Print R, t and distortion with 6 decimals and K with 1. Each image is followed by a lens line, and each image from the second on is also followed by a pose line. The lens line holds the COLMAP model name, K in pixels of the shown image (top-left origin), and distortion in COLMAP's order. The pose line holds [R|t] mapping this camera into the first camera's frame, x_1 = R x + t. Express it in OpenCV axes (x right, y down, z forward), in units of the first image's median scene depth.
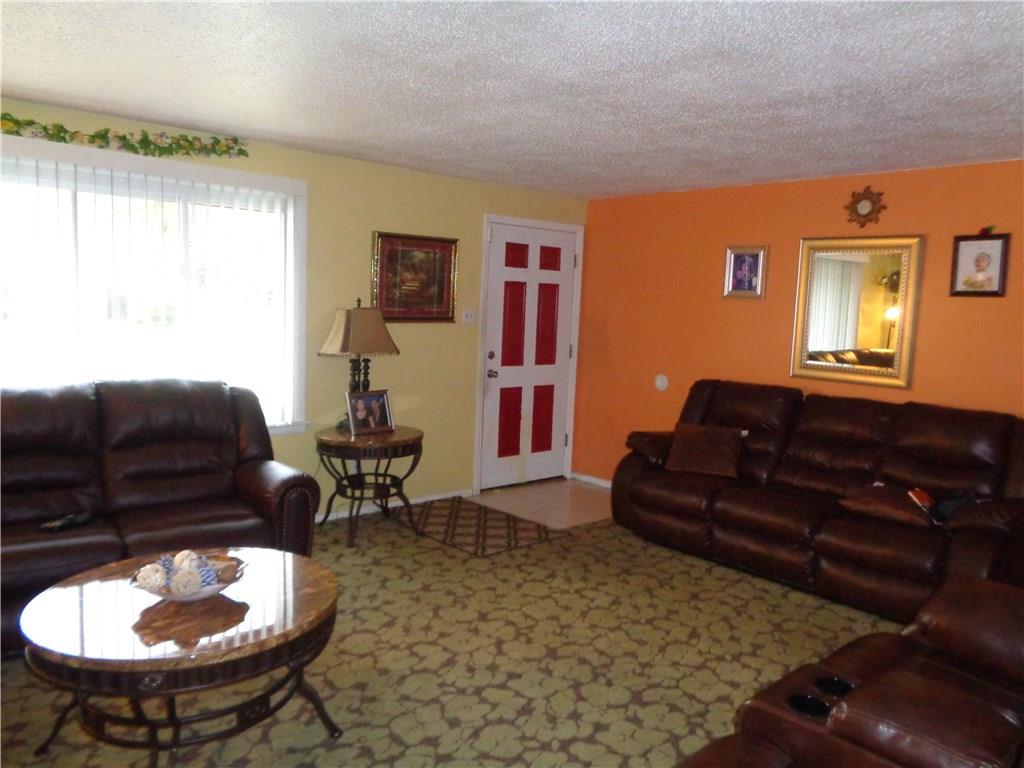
lens RADIAL K [[772.7, 0, 514.3], [0, 772.7, 385.0], [0, 0, 1]] dist [0.005480, 0.002728]
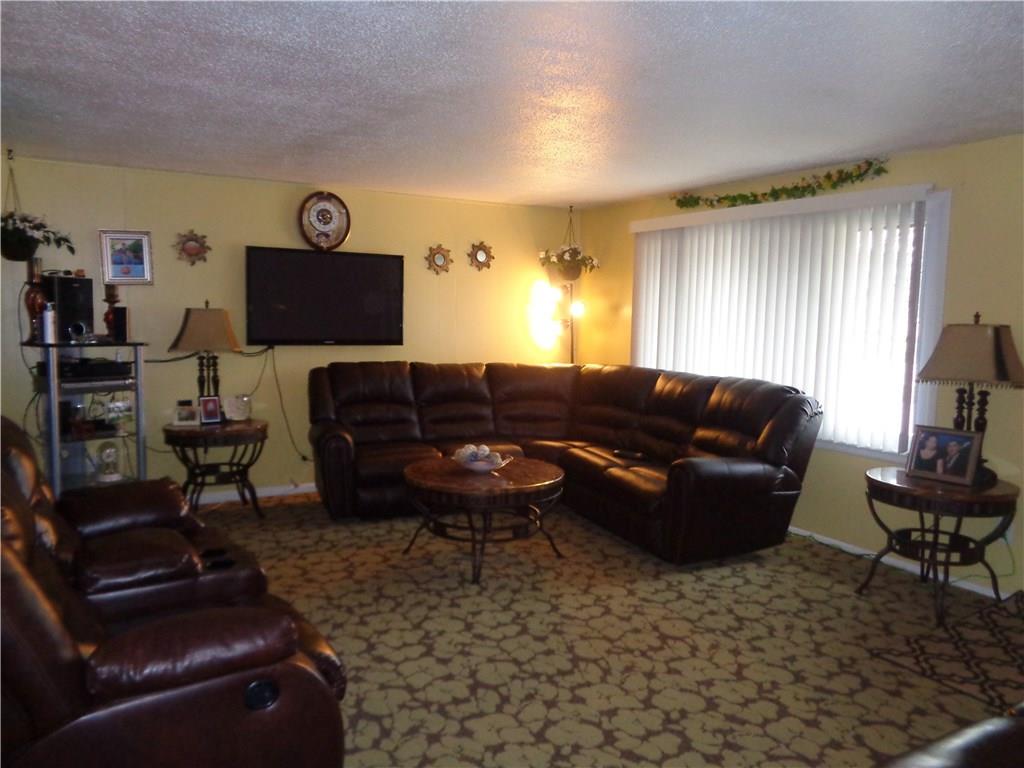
lens RADIAL K [[772.7, 0, 514.3], [0, 772.7, 385.0], [0, 0, 1]] dist [0.005480, 0.002728]
pose [[-0.202099, 0.047429, -0.978216, 0.732402], [-0.133674, 0.988143, 0.075527, -0.039514], [0.970200, 0.146026, -0.193363, 0.774812]]
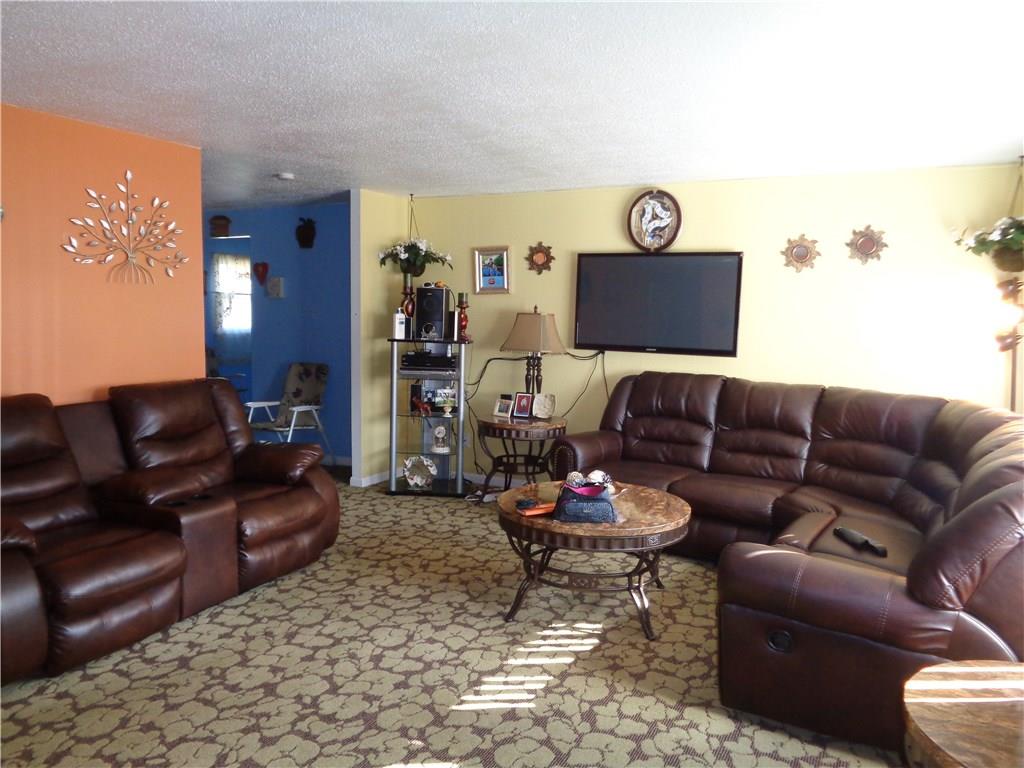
lens RADIAL K [[768.4, 0, 509.3], [0, 768.4, 386.1], [0, 0, 1]] dist [0.004684, 0.006009]
pose [[-0.931265, -0.024410, -0.363524, 0.164940], [-0.098281, 0.977597, 0.186131, -0.119360], [0.350836, 0.209064, -0.912801, 1.259625]]
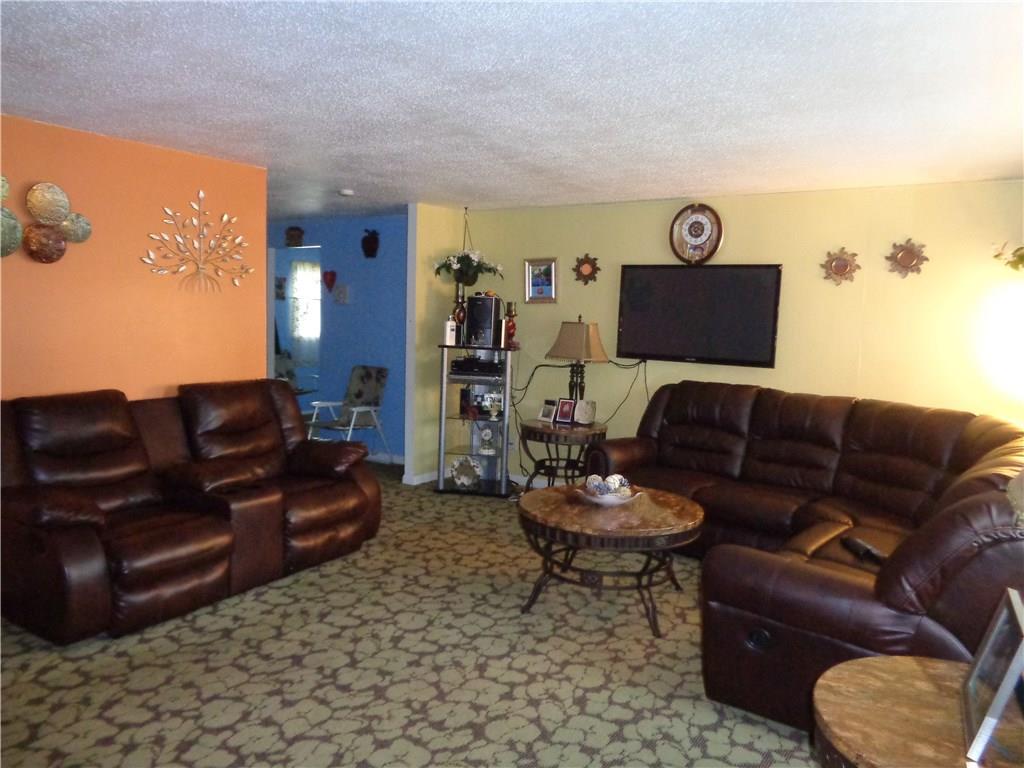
lens RADIAL K [[767.5, 0, 512.0], [0, 767.5, 384.0], [0, 0, 1]] dist [-0.000251, 0.003450]
pose [[-0.962797, -0.047124, -0.266087, 0.121235], [-0.099321, 0.977466, 0.186267, -0.135035], [0.251313, 0.205765, -0.945781, 1.325695]]
